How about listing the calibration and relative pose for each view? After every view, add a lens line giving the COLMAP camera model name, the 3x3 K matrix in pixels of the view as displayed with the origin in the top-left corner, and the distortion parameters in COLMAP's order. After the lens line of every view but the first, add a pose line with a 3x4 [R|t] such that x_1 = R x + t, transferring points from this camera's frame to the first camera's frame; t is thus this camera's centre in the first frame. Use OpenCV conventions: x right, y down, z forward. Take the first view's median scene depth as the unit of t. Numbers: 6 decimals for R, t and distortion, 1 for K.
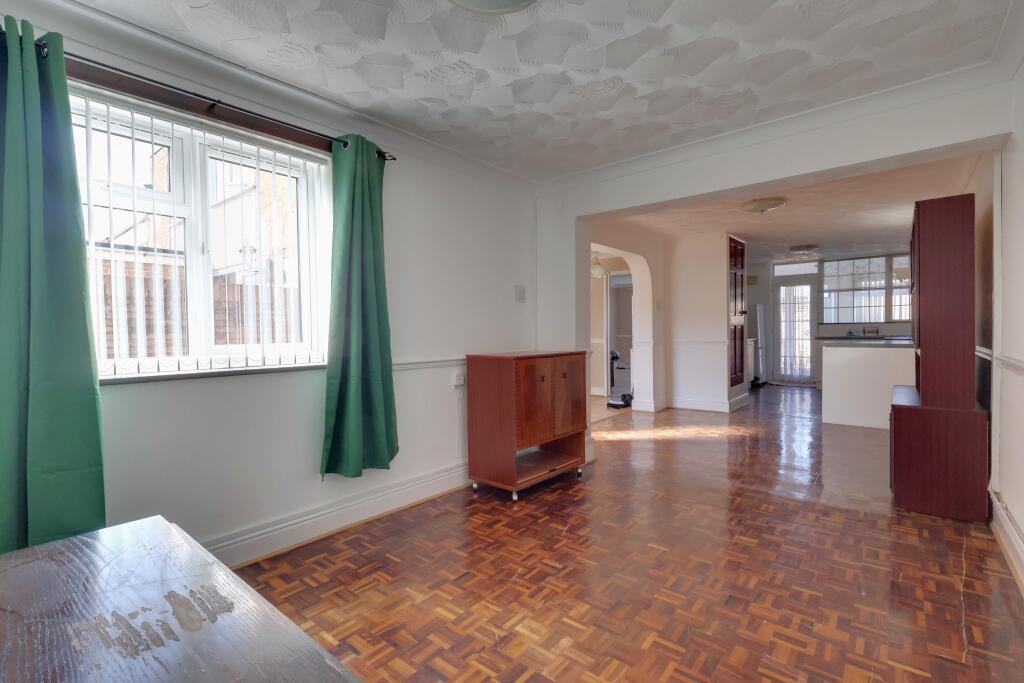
lens RADIAL K [[470.8, 0, 511.8], [0, 470.8, 340.6], [0, 0, 1]] dist [-0.007356, -0.000547]
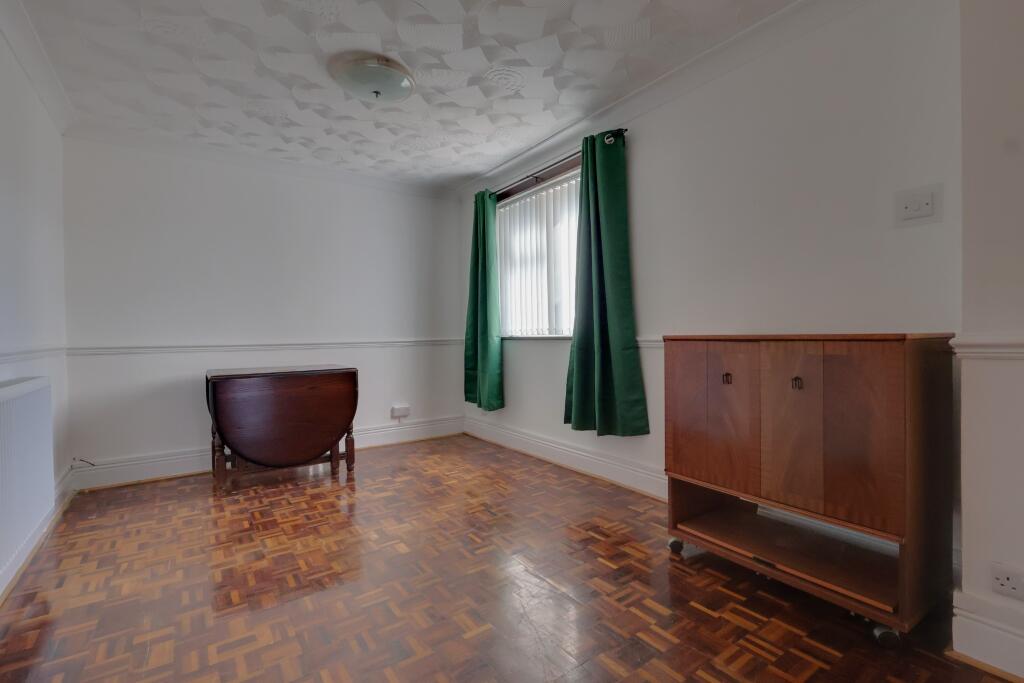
lens RADIAL K [[470.8, 0, 511.8], [0, 470.8, 340.2], [0, 0, 1]] dist [-0.007356, -0.000547]
pose [[-0.269517, 0.026940, -0.962619, 0.886461], [-0.000582, 0.999604, 0.028138, 0.026165], [0.962995, 0.008144, -0.269395, 1.190581]]
